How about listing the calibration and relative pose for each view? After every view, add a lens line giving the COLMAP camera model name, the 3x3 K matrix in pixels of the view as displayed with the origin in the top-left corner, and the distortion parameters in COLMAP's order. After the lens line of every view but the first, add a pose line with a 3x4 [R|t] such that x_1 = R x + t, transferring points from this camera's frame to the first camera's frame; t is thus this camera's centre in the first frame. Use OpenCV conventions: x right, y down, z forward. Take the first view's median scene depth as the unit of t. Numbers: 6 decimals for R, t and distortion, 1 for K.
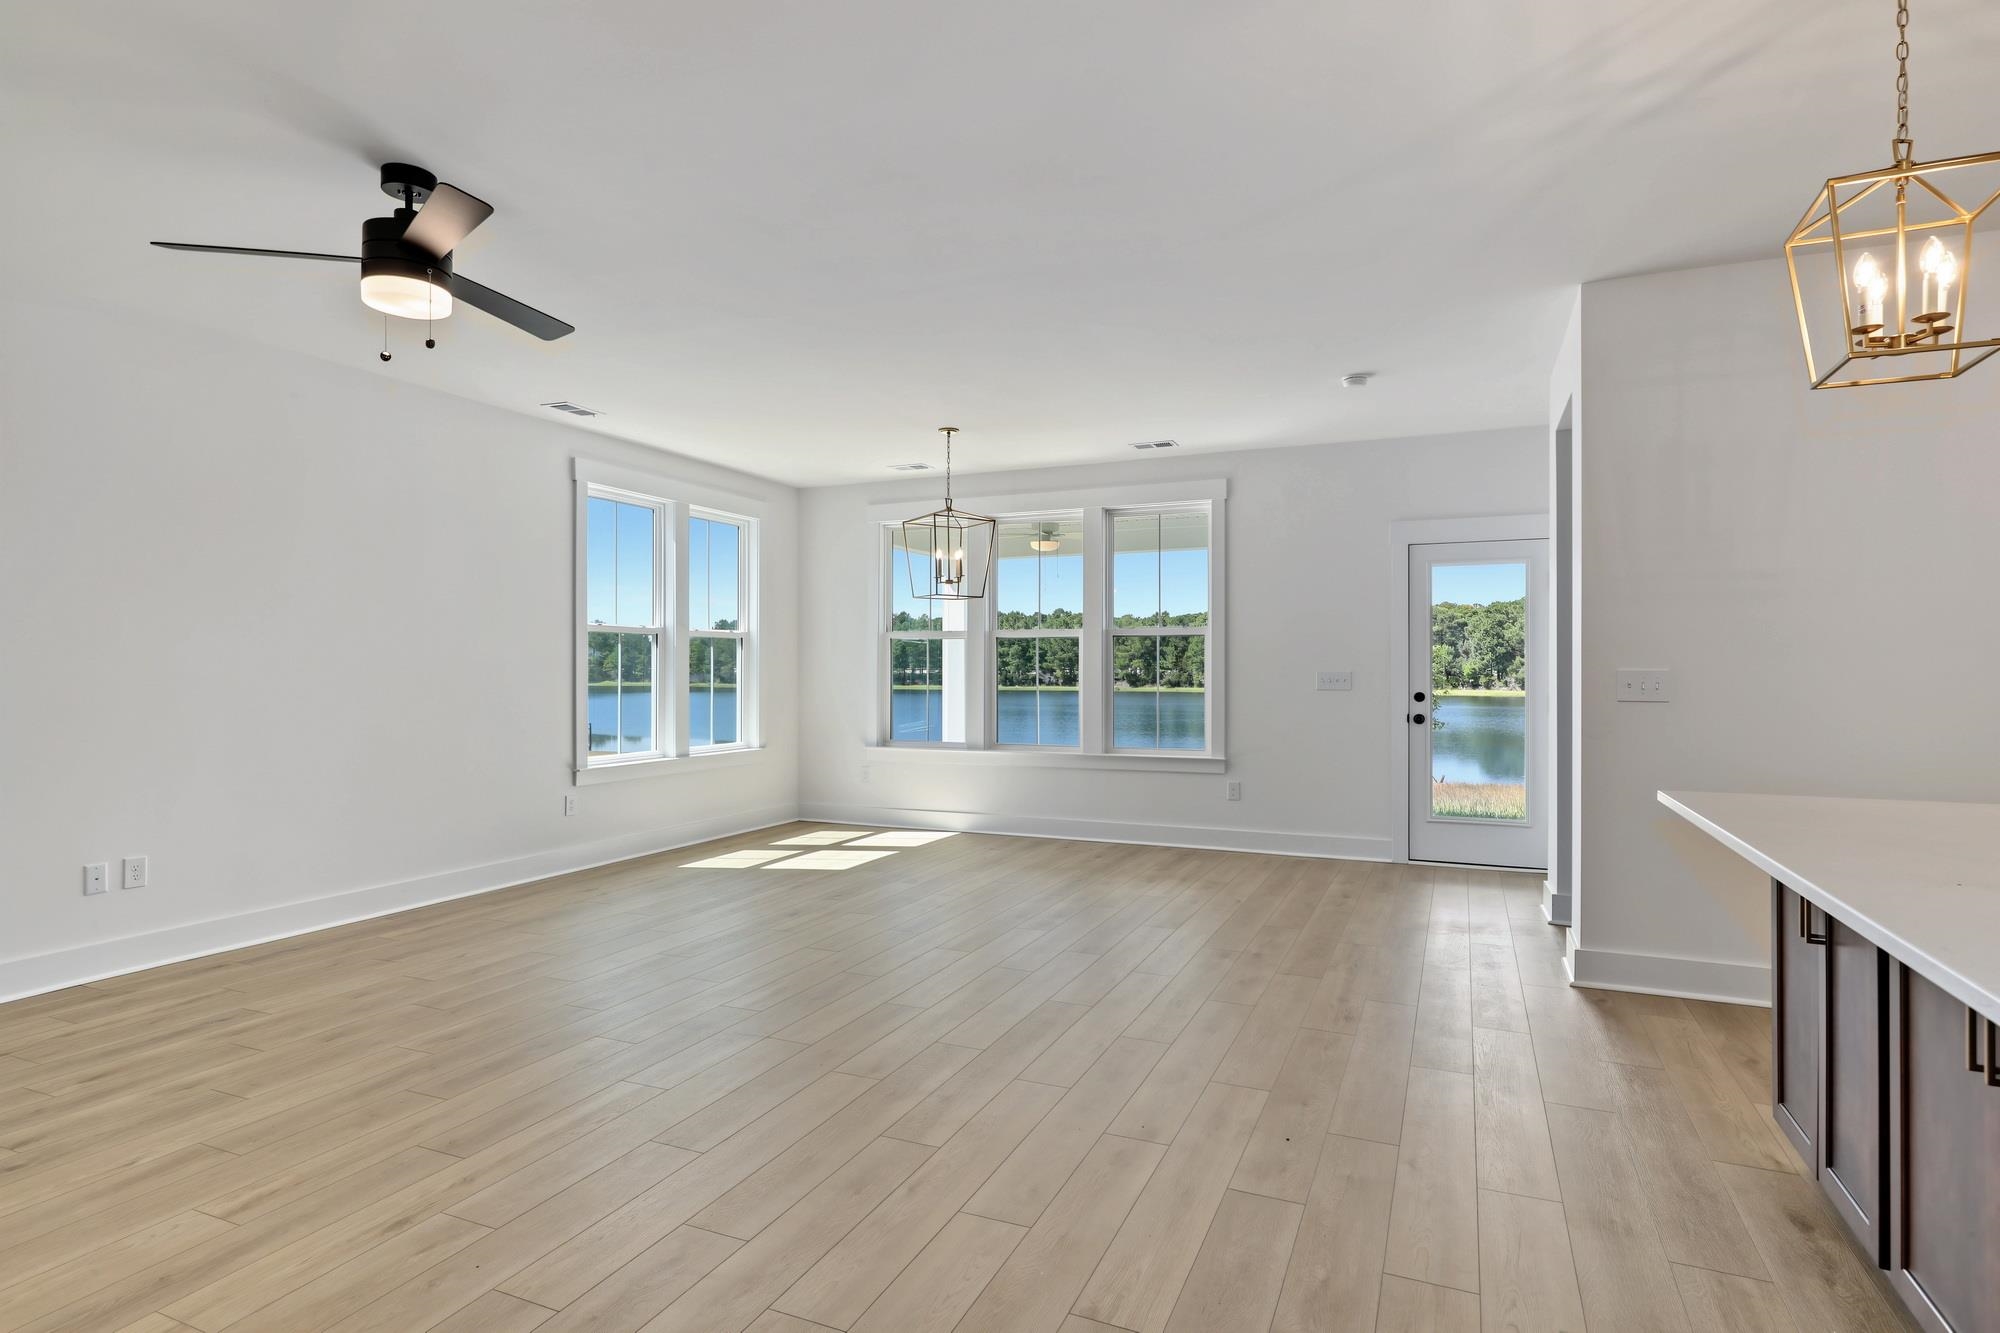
lens RADIAL K [[1059.8, 0, 1009.6], [0, 1059.8, 674.6], [0, 0, 1]] dist [0.000795, 0.000724]
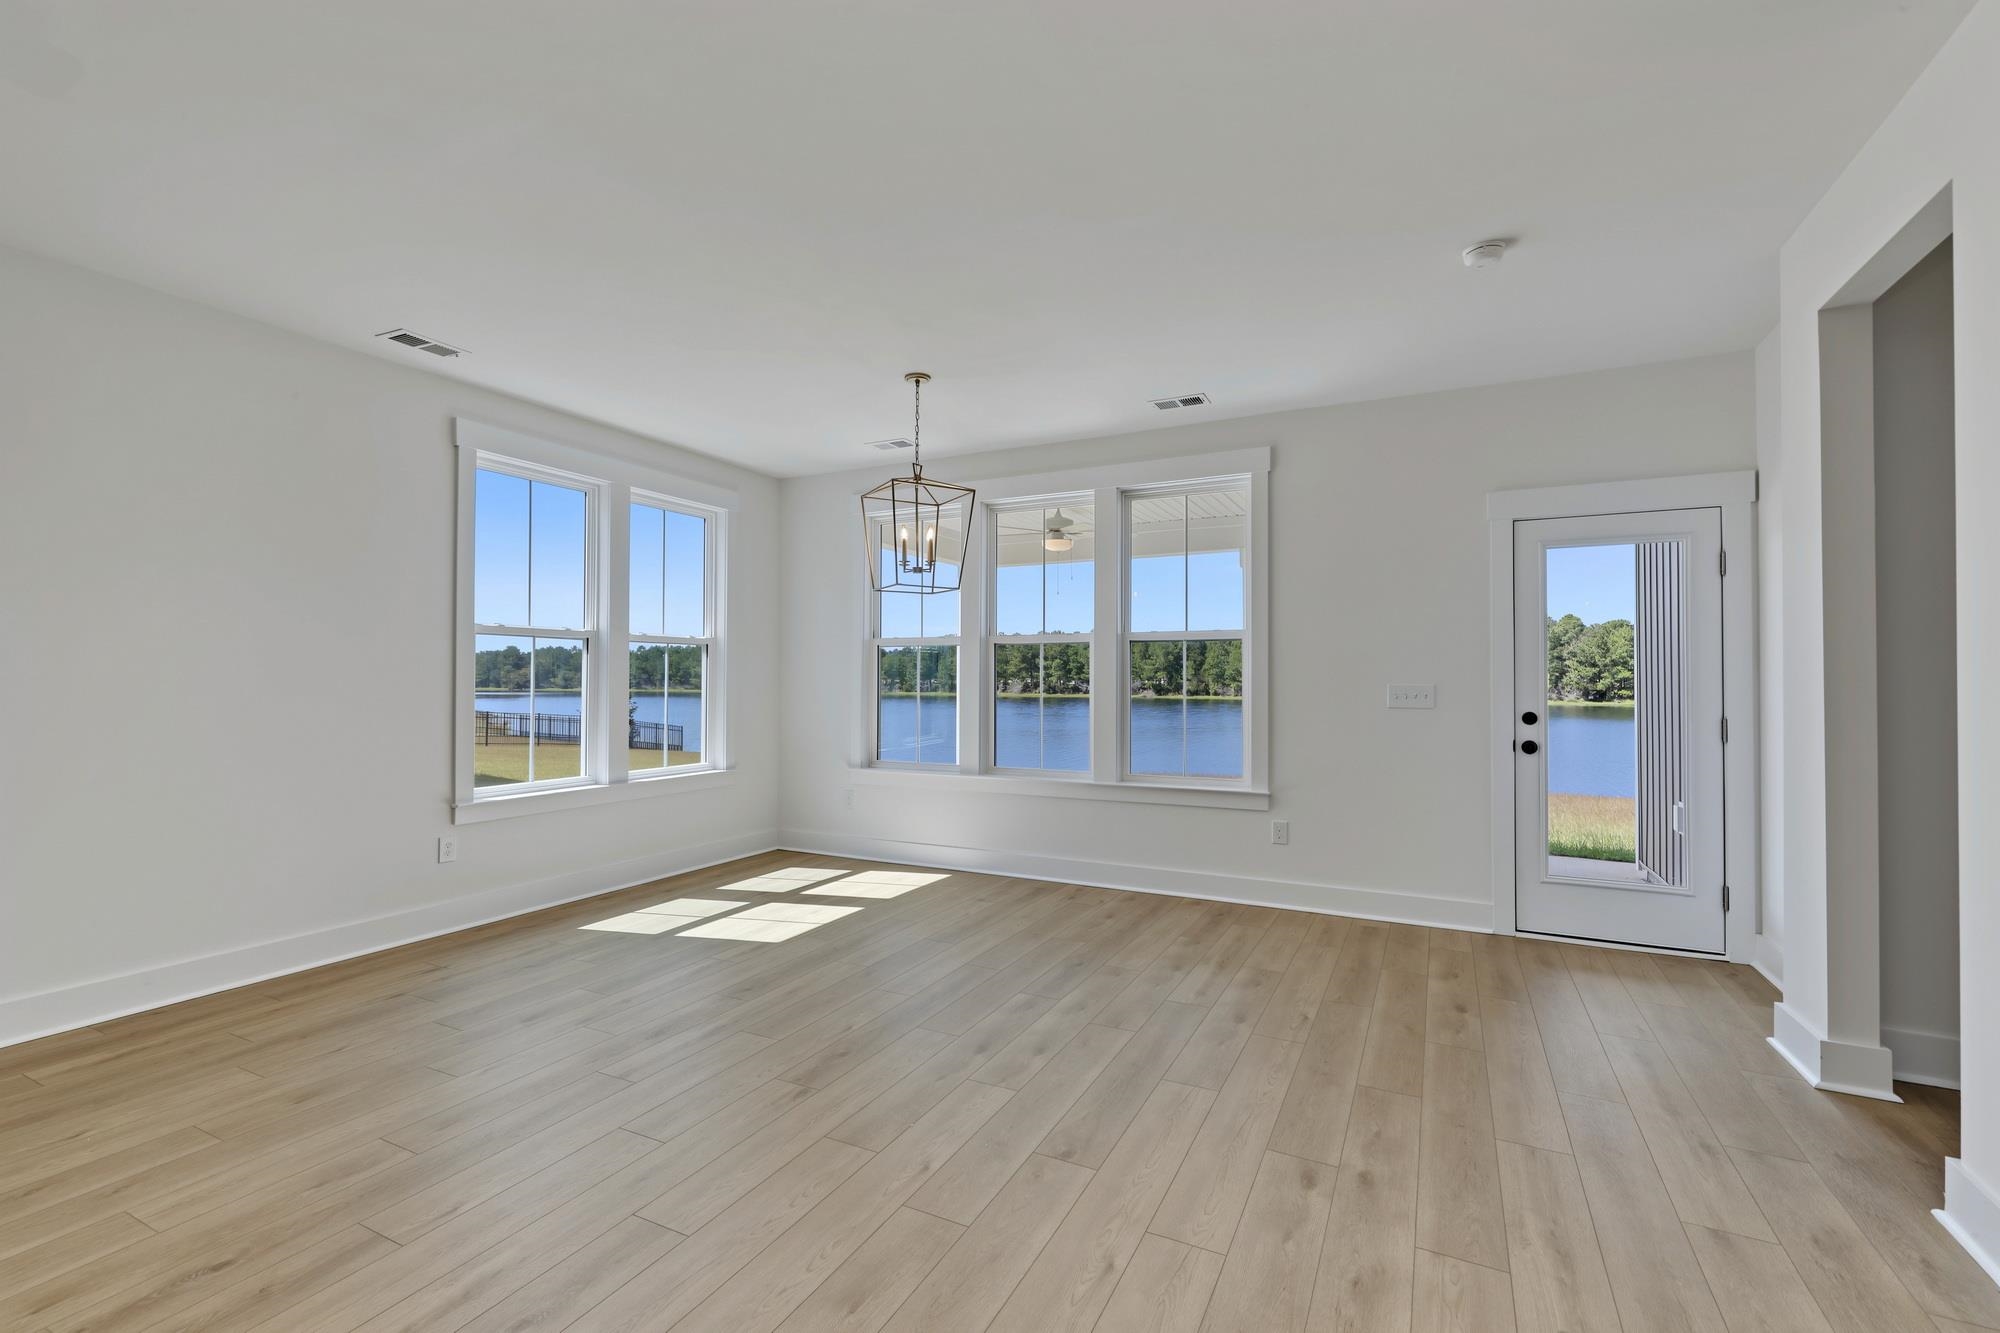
lens RADIAL K [[879.7, 0, 1006.0], [0, 879.7, 670.2], [0, 0, 1]] dist [0.001506, -0.000015]
pose [[0.998461, 0.001610, -0.055441, 0.041743], [-0.002486, 0.999873, -0.015730, -0.002815], [0.055408, 0.015844, 0.998338, 0.329307]]
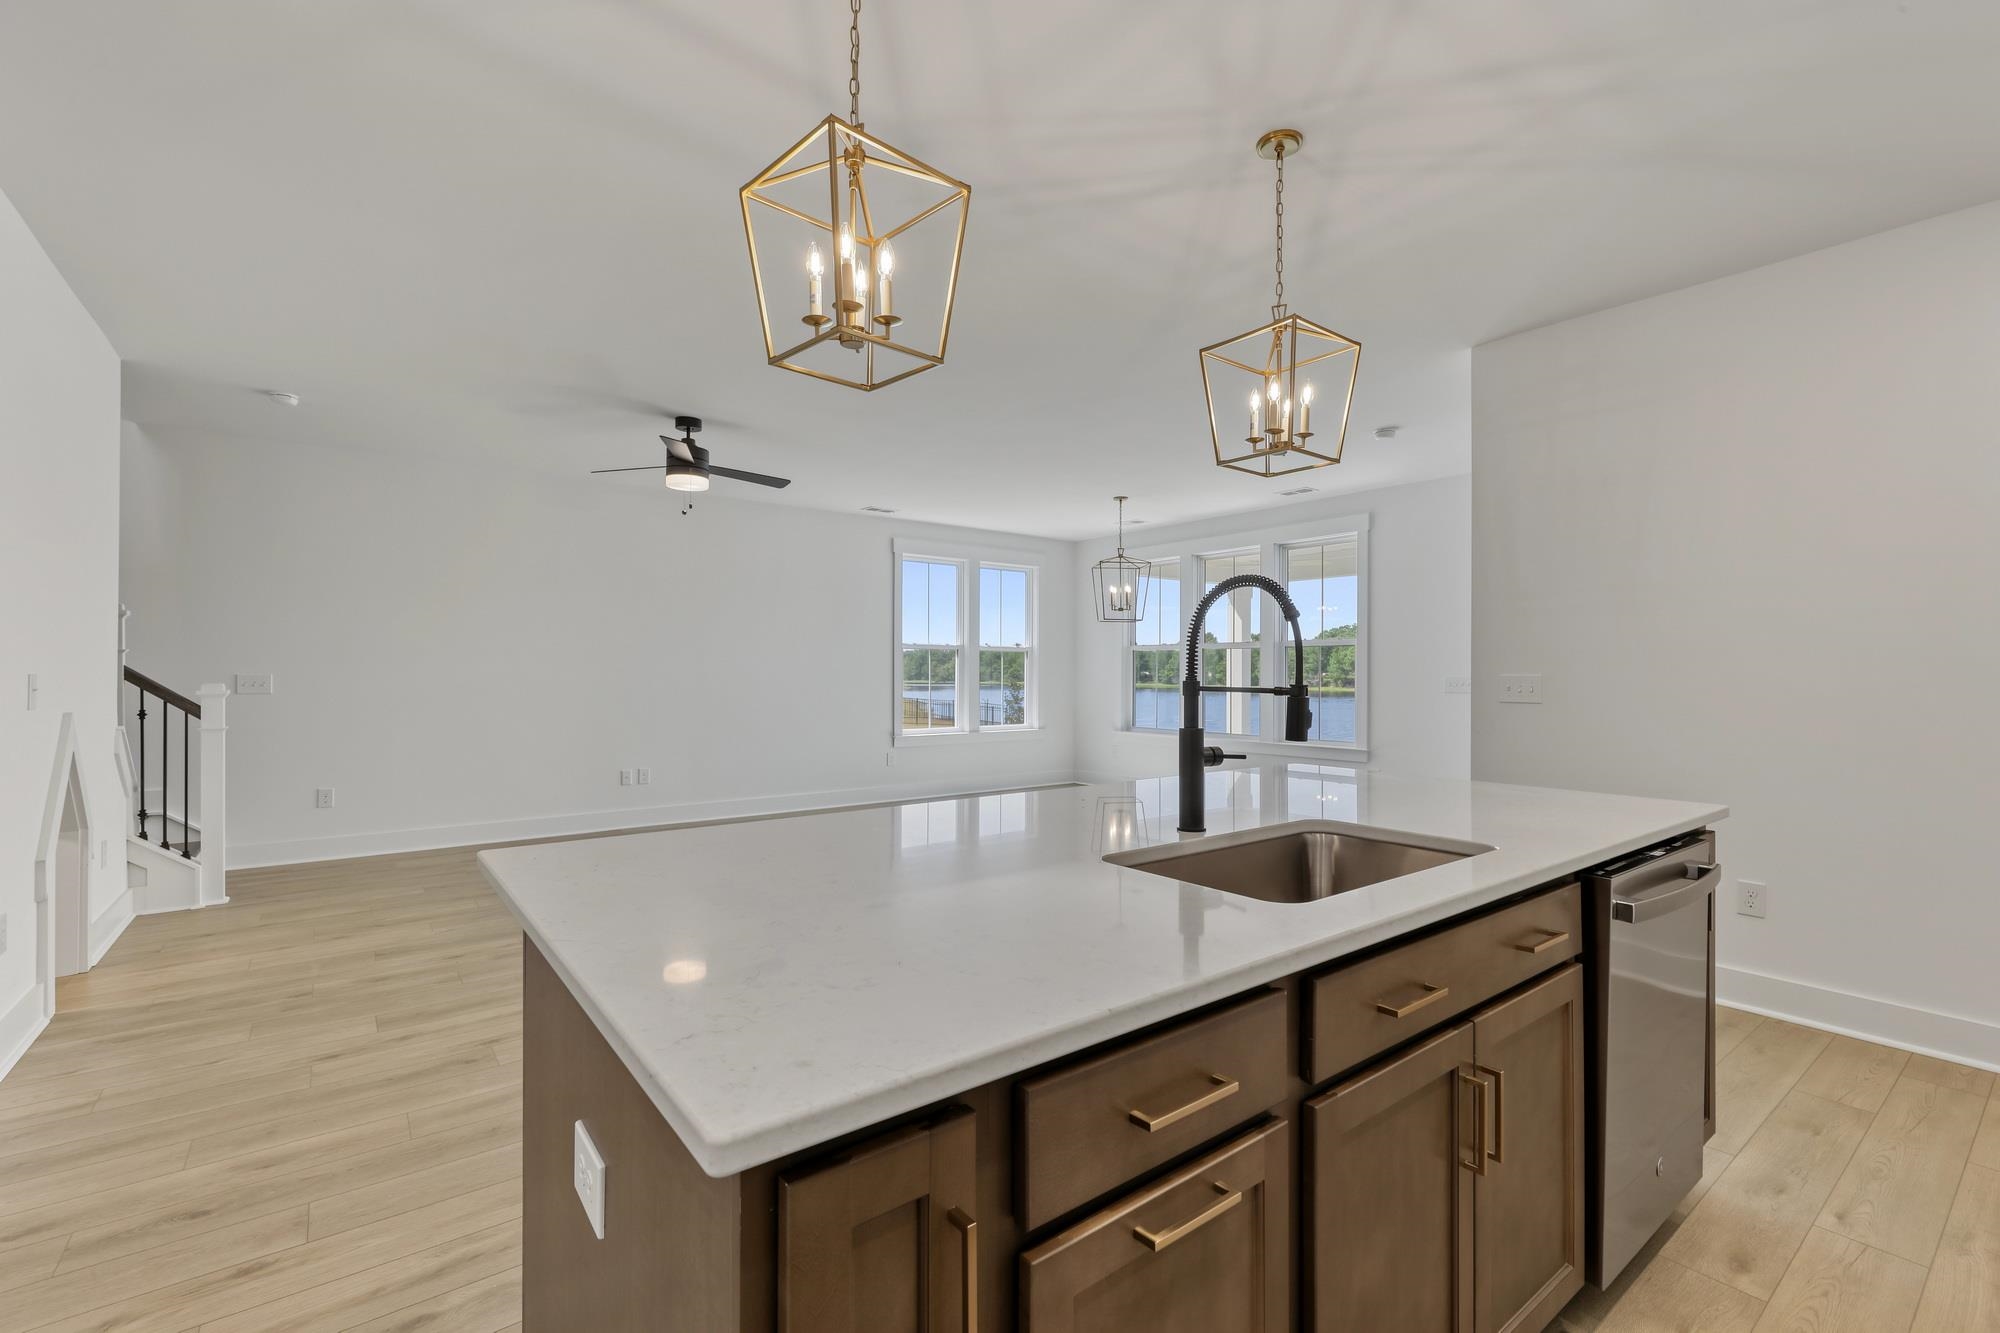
lens RADIAL K [[879.7, 0, 983.1], [0, 879.7, 666.5], [0, 0, 1]] dist [0.001506, -0.000015]
pose [[0.871500, -0.000731, -0.490395, 0.319424], [-0.005619, 0.999918, -0.011477, 0.000143], [0.490364, 0.012758, 0.871425, -0.066409]]
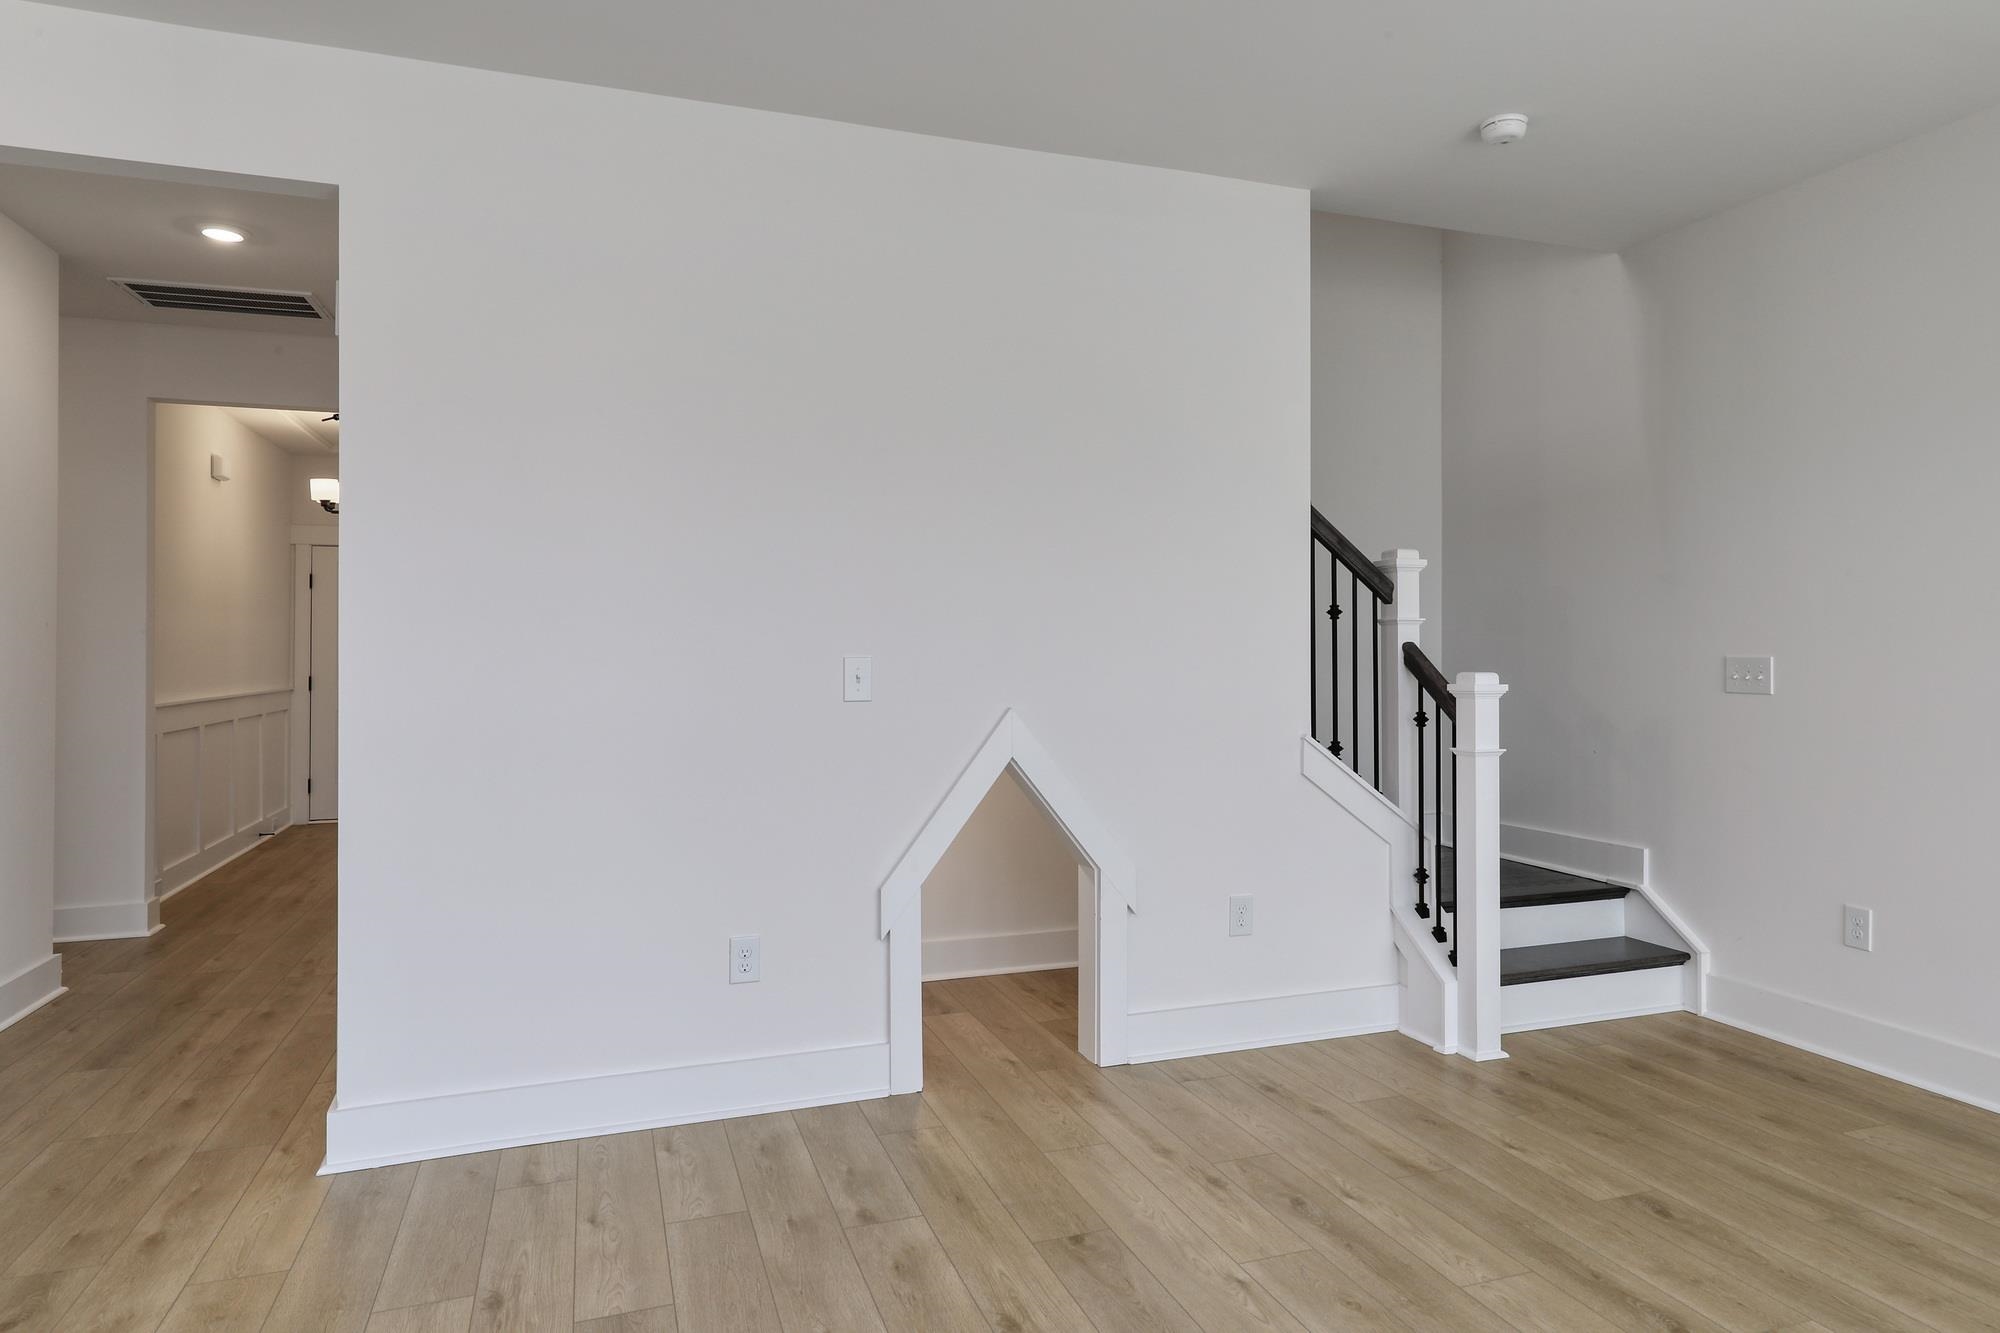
lens RADIAL K [[1221.7, 0, 1058.0], [0, 1221.7, 636.6], [0, 0, 1]] dist [0.001393, 0.000345]
pose [[-0.709044, -0.004116, -0.705153, -0.013383], [-0.002157, 0.999991, -0.003668, -0.004715], [0.705161, -0.001079, -0.709046, 0.487281]]
